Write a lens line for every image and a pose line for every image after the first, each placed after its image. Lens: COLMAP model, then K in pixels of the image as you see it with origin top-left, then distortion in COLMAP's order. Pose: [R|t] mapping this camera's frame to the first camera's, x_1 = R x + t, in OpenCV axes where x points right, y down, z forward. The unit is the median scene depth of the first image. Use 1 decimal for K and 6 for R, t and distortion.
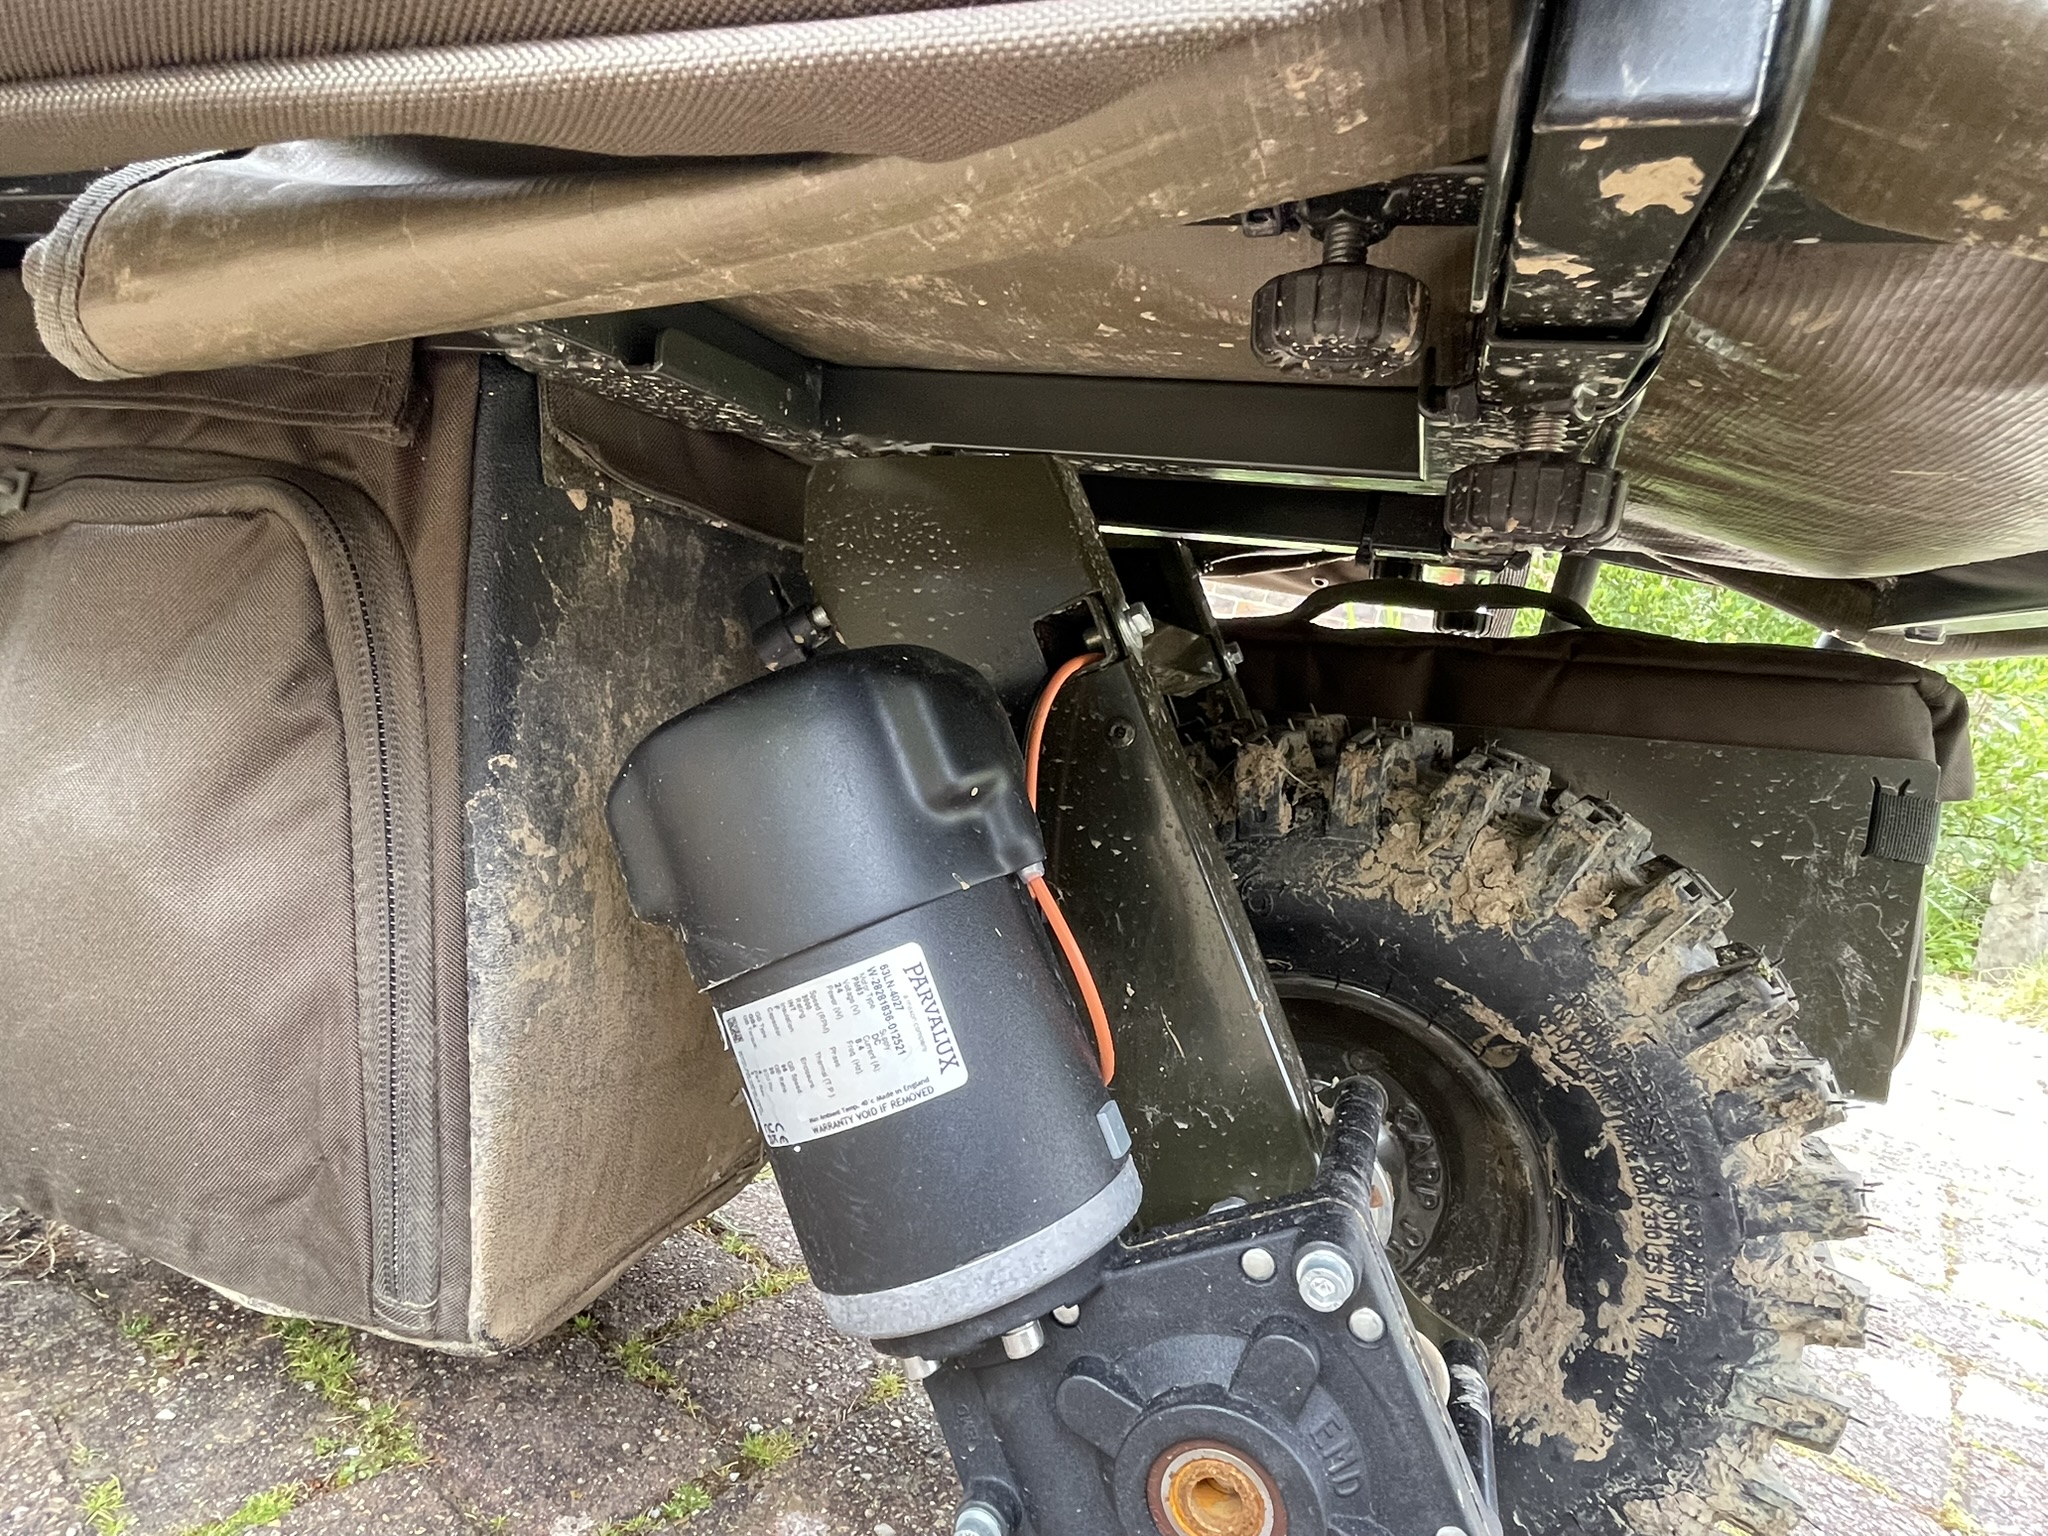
lens RADIAL K [[1144.9, 0, 1019.1], [0, 1144.9, 781.4], [0, 0, 1]] dist [-0.007795, -0.000825]
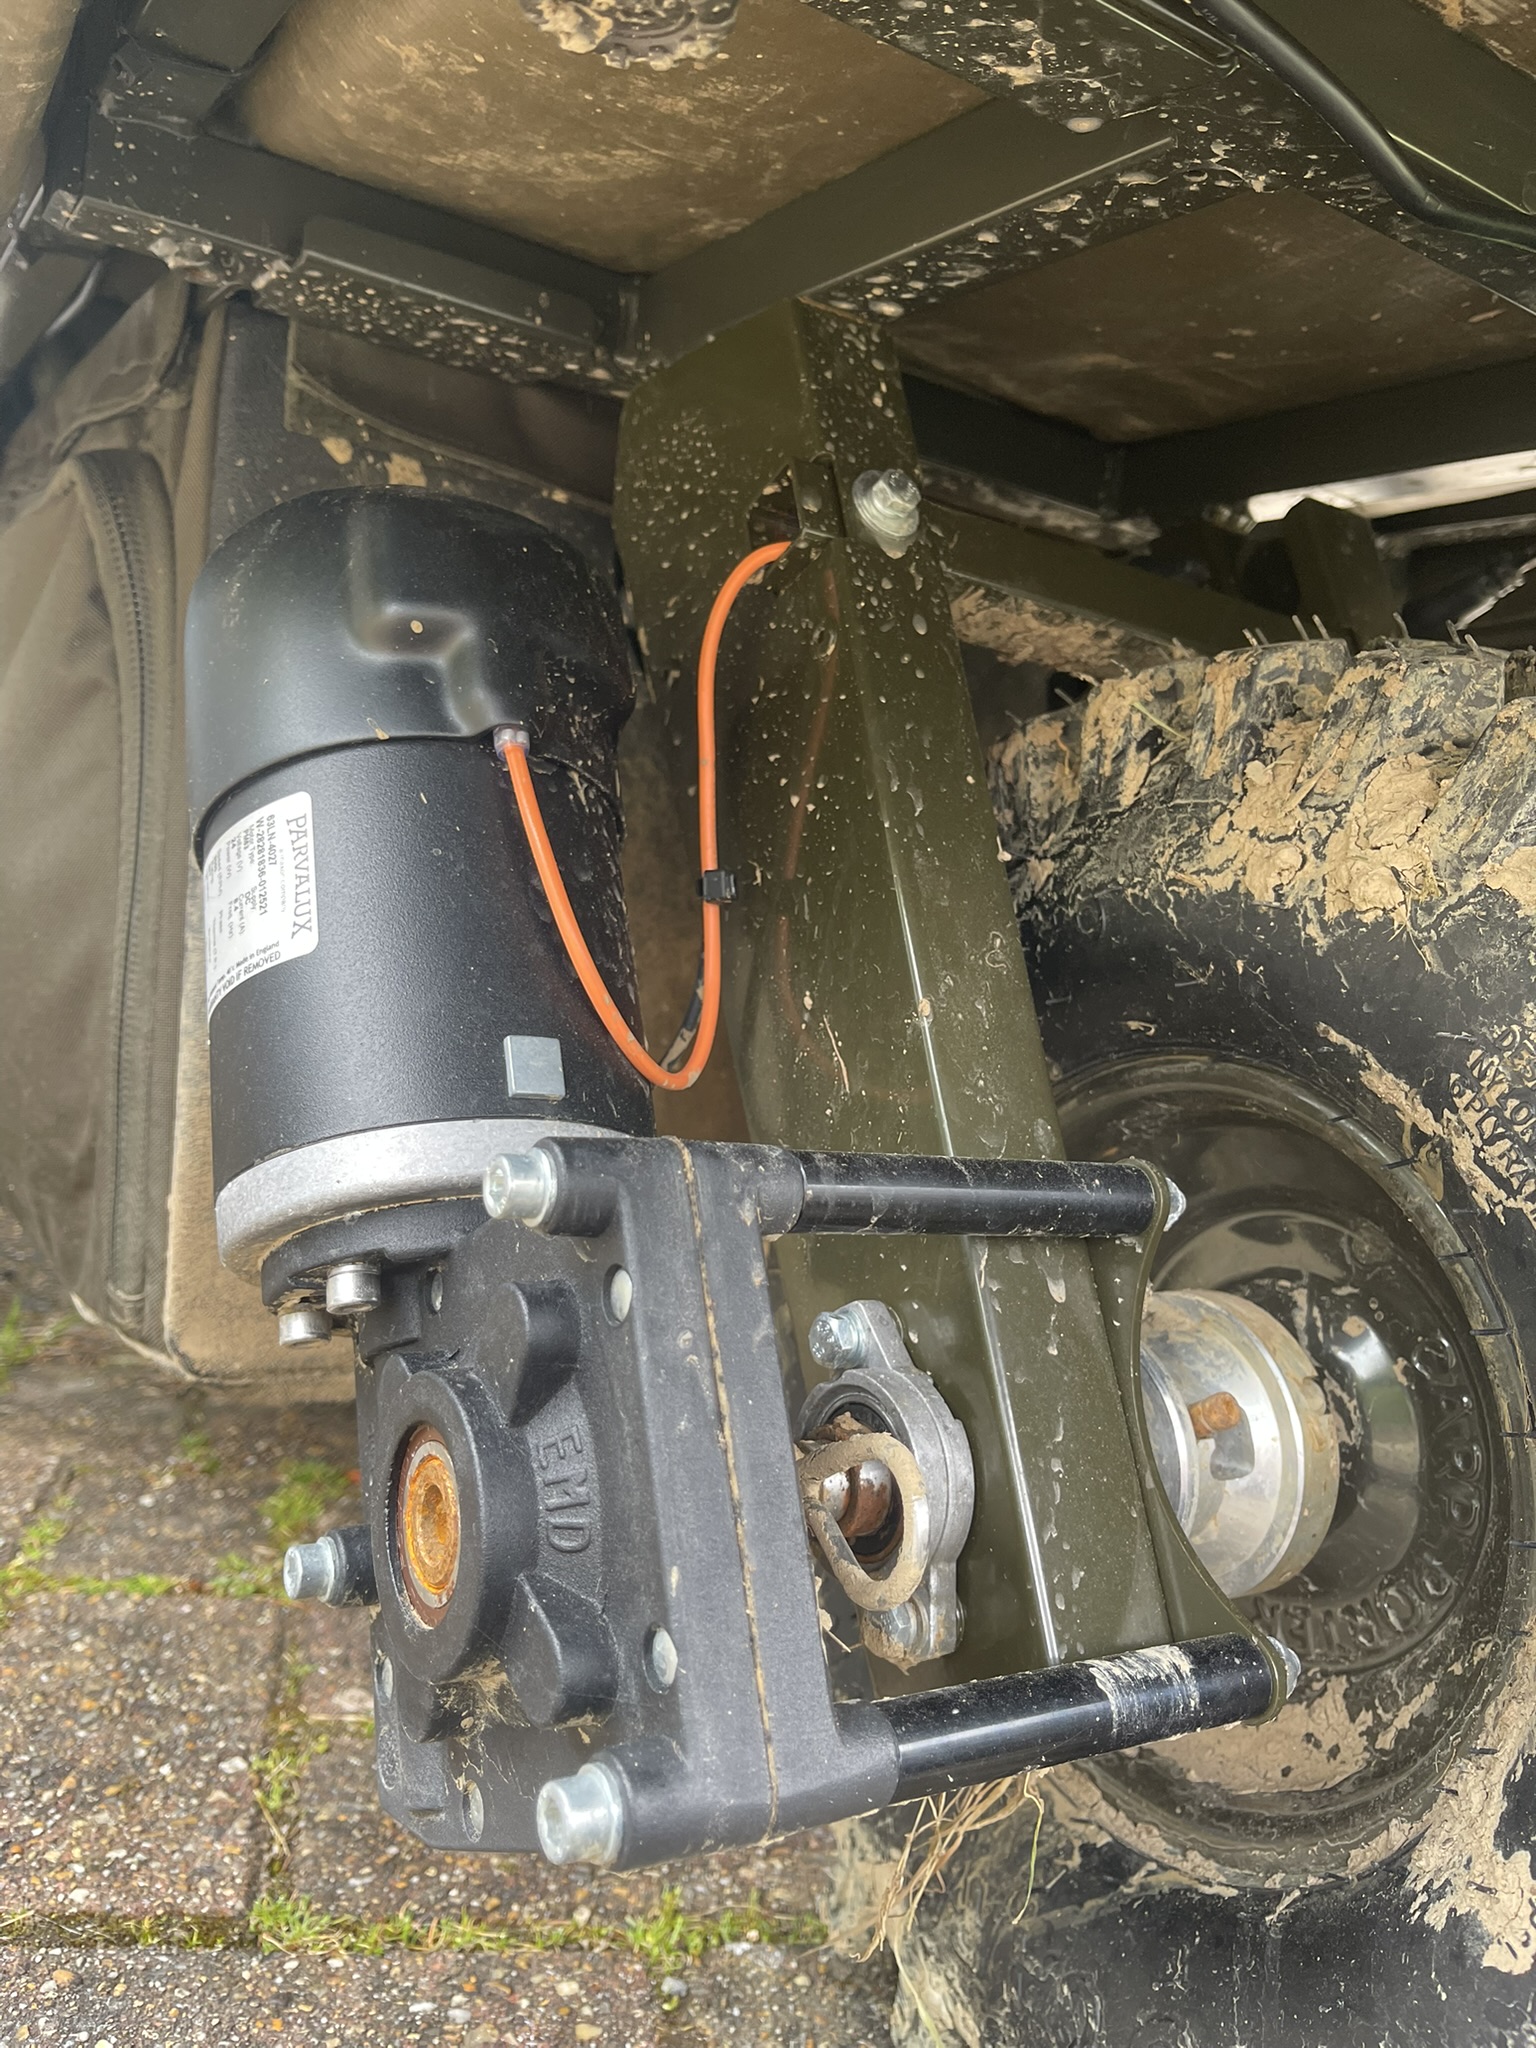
lens RADIAL K [[1645.0, 0, 772.7], [0, 1645.0, 1012.7], [0, 0, 1]] dist [-0.006511, 0.000868]
pose [[0.799950, 0.021376, -0.599686, 0.658505], [-0.092234, 0.991869, -0.087680, 0.271223], [0.592936, 0.125451, 0.795417, 0.188999]]
